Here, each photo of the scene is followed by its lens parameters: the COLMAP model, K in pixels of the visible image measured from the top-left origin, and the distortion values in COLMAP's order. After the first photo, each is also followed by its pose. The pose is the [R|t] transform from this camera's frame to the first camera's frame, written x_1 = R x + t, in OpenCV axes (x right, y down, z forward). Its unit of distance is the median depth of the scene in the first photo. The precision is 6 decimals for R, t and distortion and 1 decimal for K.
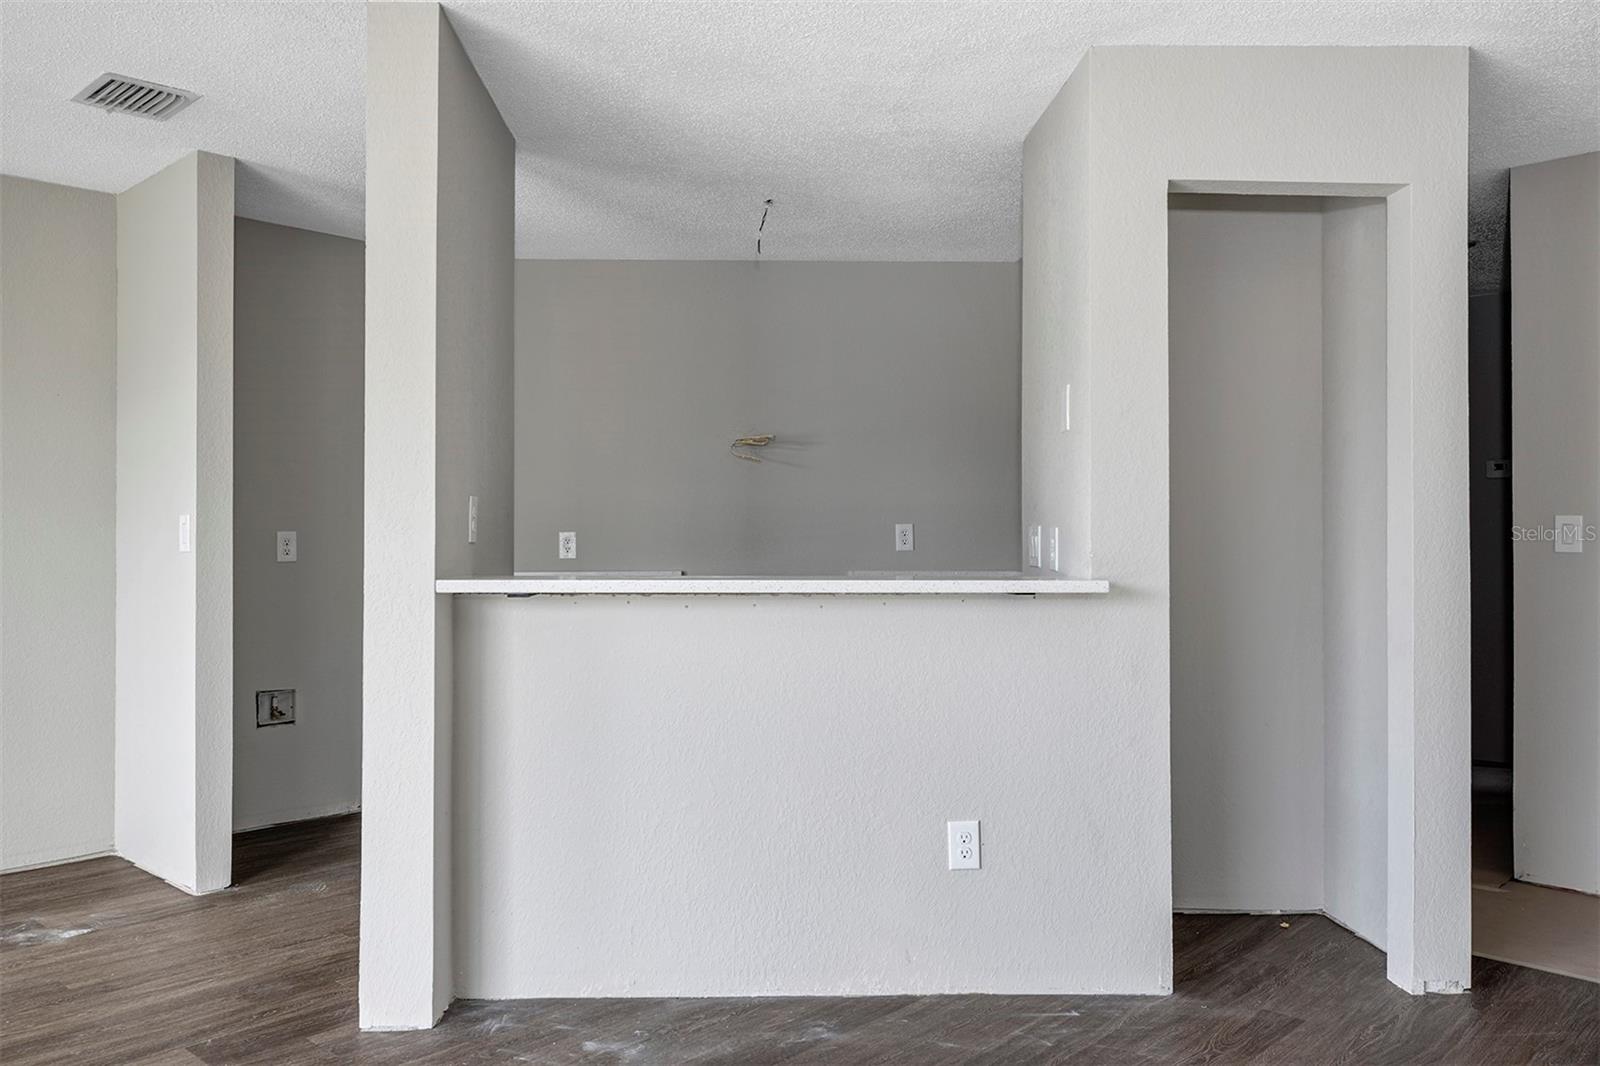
lens RADIAL K [[1236.5, 0, 800.0], [0, 1236.5, 533.0], [0, 0, 1]] dist [0.002118, 0.002487]
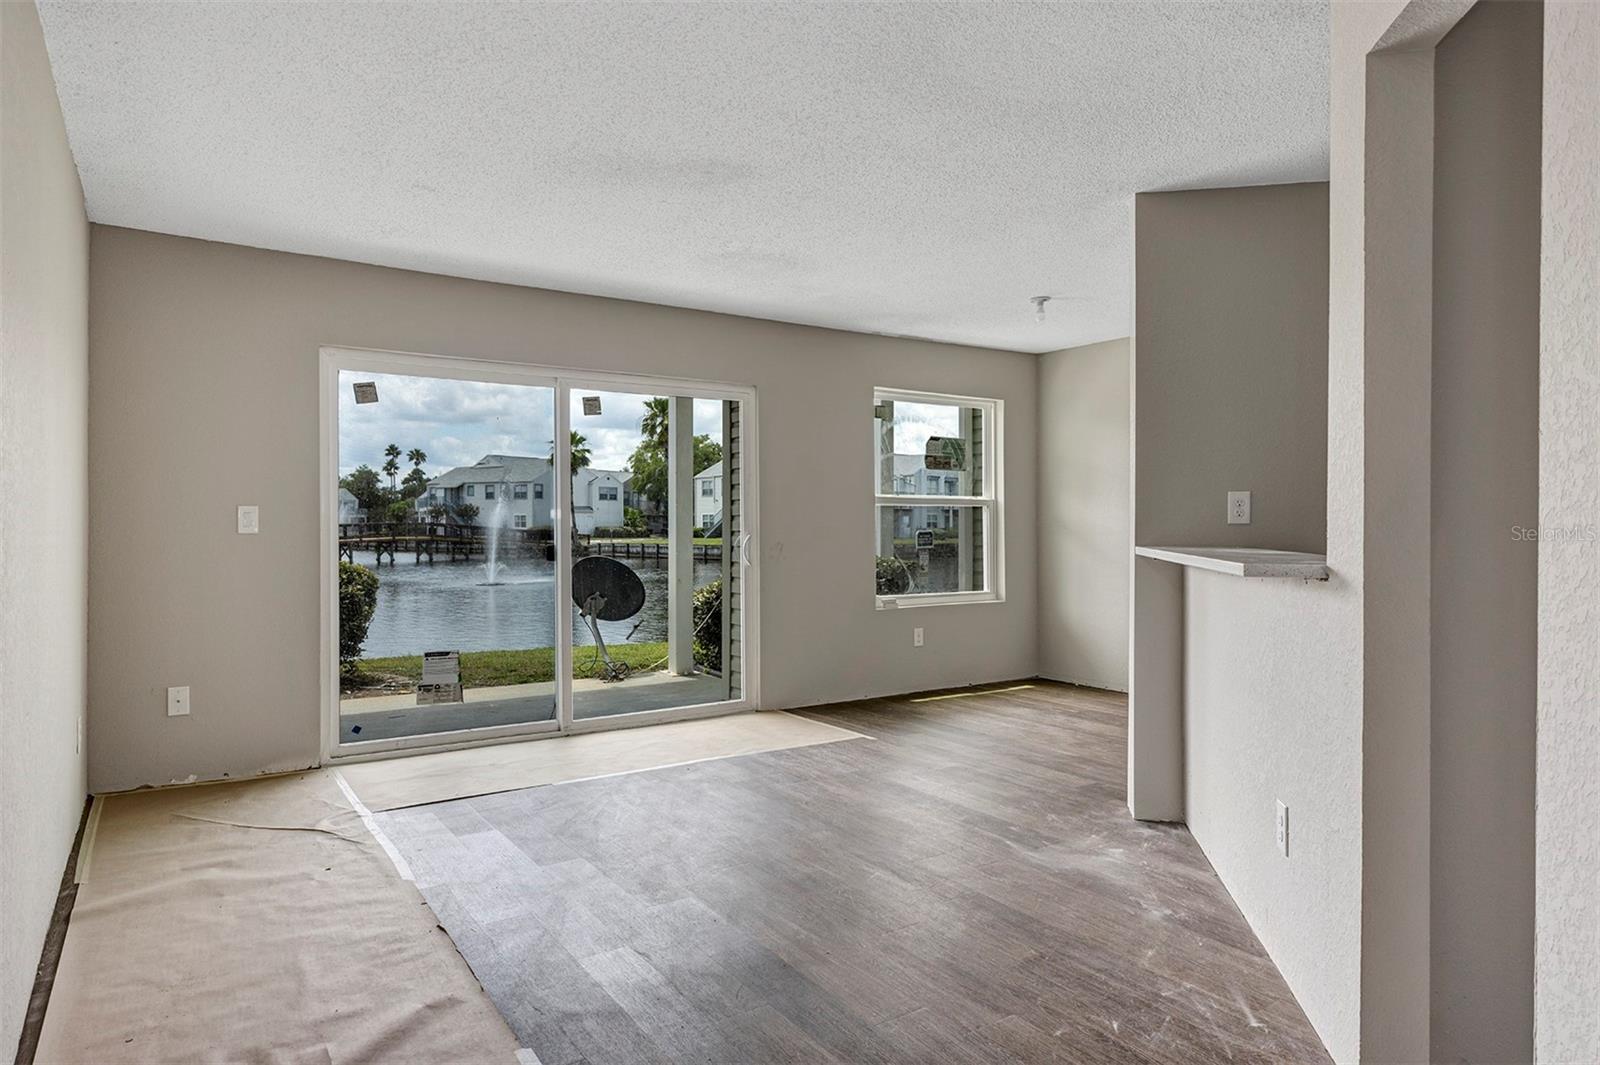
lens RADIAL K [[956.5, 0, 800.0], [0, 956.5, 532.5], [0, 0, 1]] dist [0.001669, -0.000317]
pose [[-0.224052, 0.007457, -0.974549, 0.907913], [0.001838, 0.999972, 0.007229, 0.007950], [0.974576, -0.000171, -0.224059, 0.744813]]
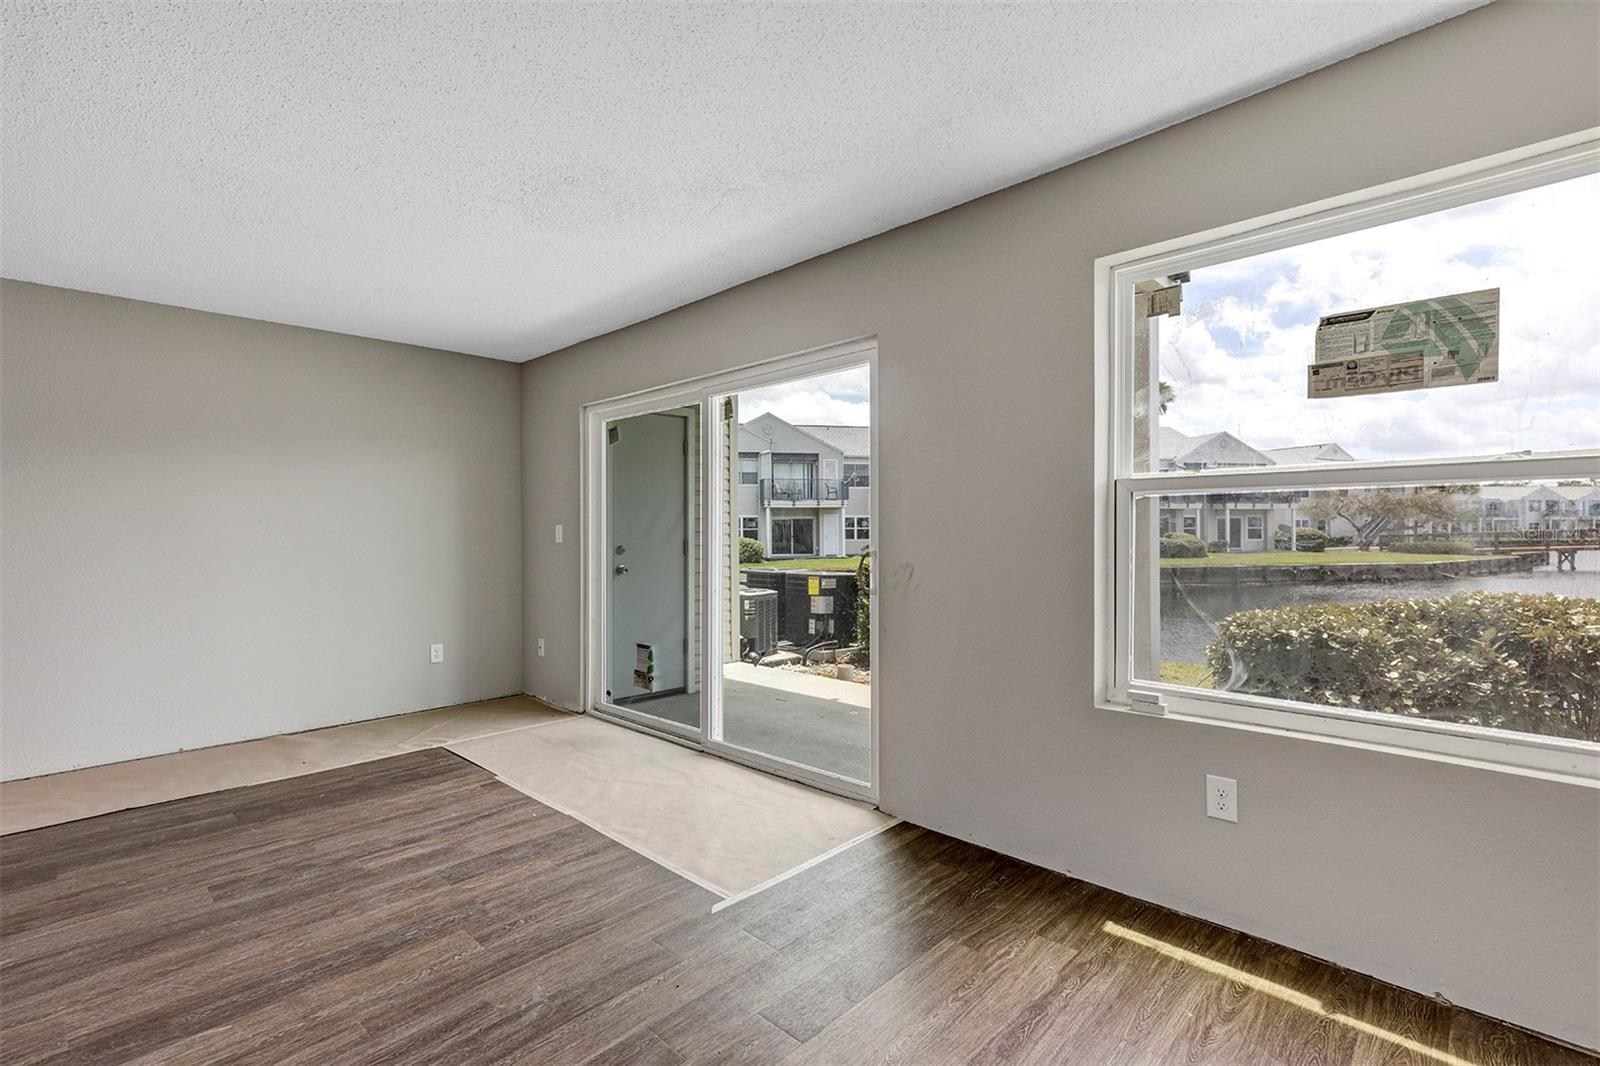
lens RADIAL K [[723.8, 0, 796.3], [0, 723.8, 530.5], [0, 0, 1]] dist [0.004618, 0.000585]
pose [[-0.999928, 0.007406, 0.009420, -0.688925], [0.007350, 0.999956, -0.005892, 0.003236], [-0.009463, -0.005822, -0.999938, 1.186711]]
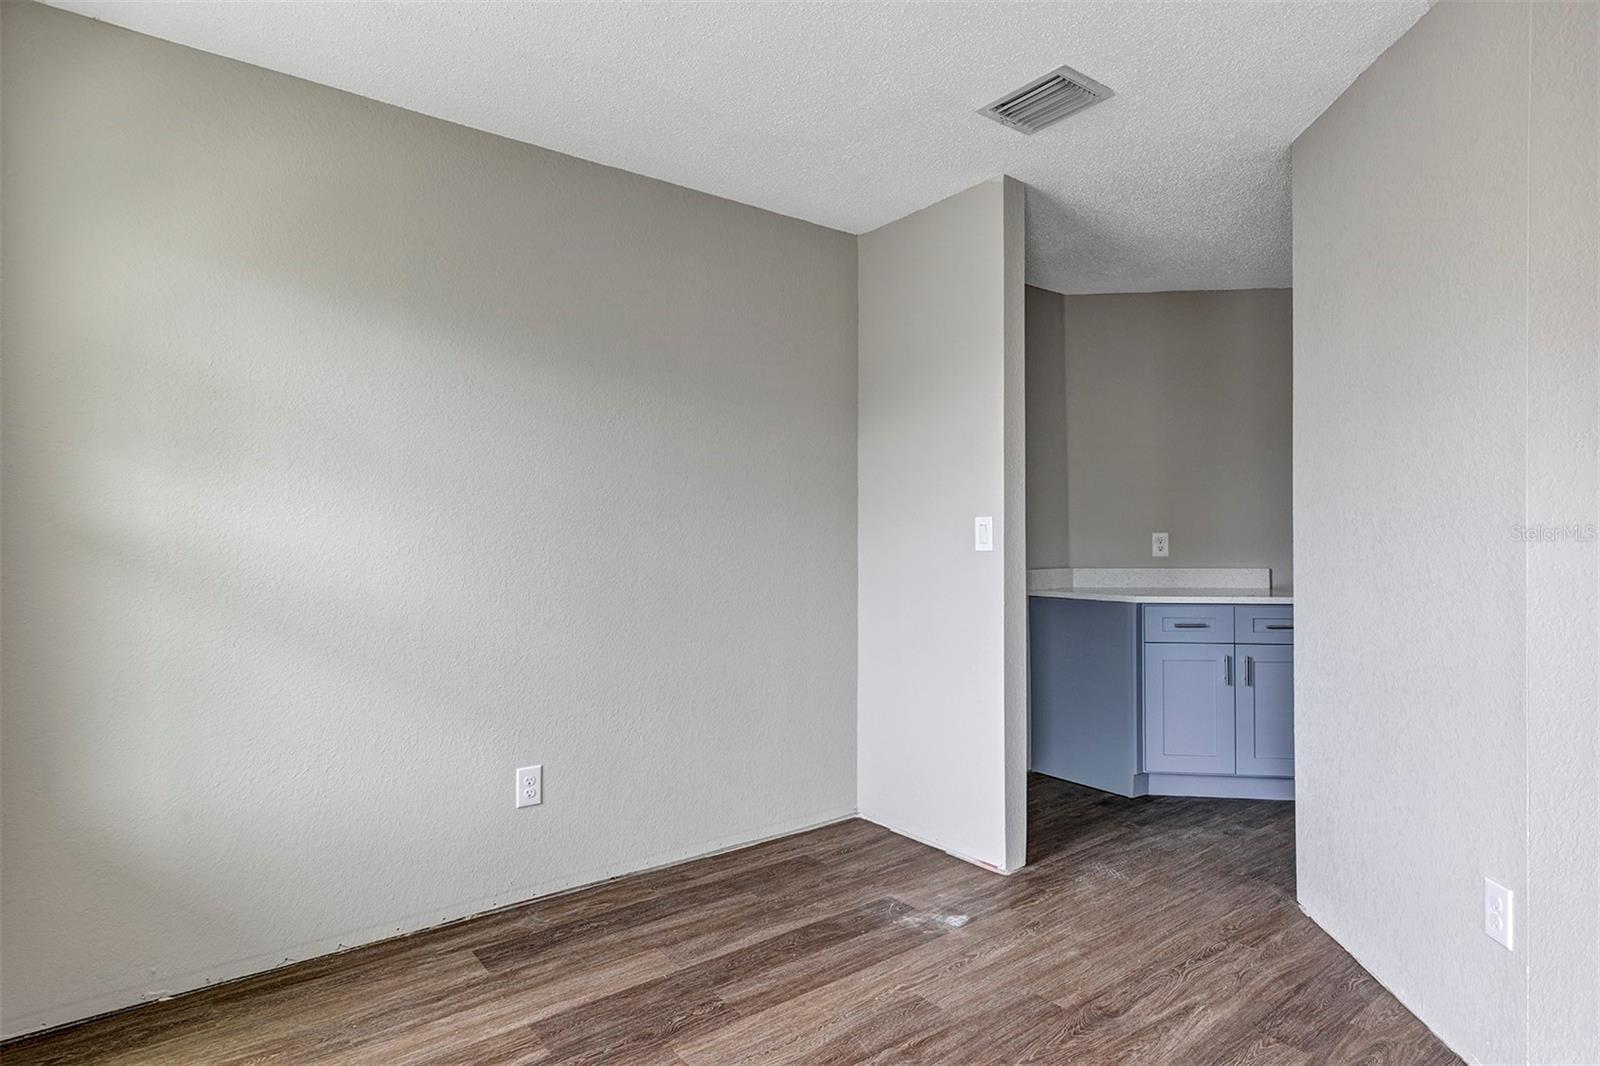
lens RADIAL K [[850.3, 0, 789.4], [0, 850.3, 526.4], [0, 0, 1]] dist [0.002536, -0.000060]
pose [[0.987317, 0.000817, -0.158761, -0.660201], [-0.001857, 0.999978, -0.006401, -0.001303], [0.158752, 0.006614, 0.987296, 0.294957]]
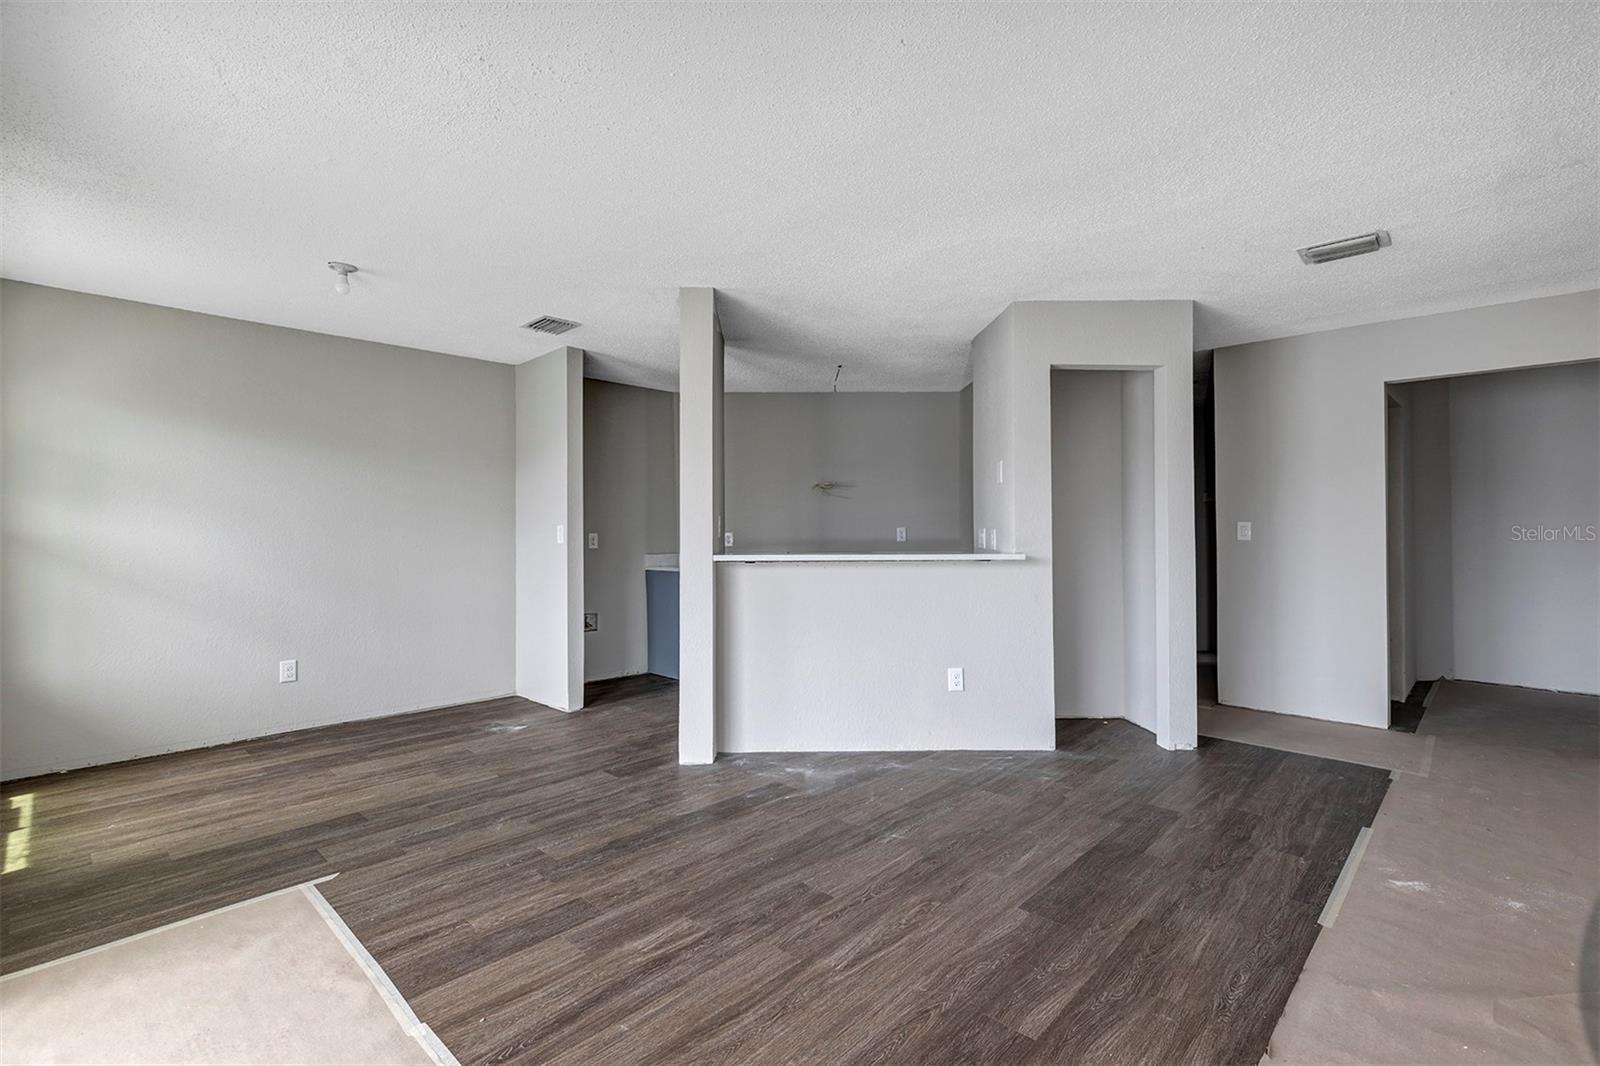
lens RADIAL K [[723.8, 0, 796.3], [0, 723.8, 530.5], [0, 0, 1]] dist [0.004618, 0.000585]
pose [[0.999972, -0.005090, -0.005516, -0.124671], [0.005070, 0.999980, -0.003654, 0.000224], [0.005535, 0.003626, 0.999978, -0.227102]]
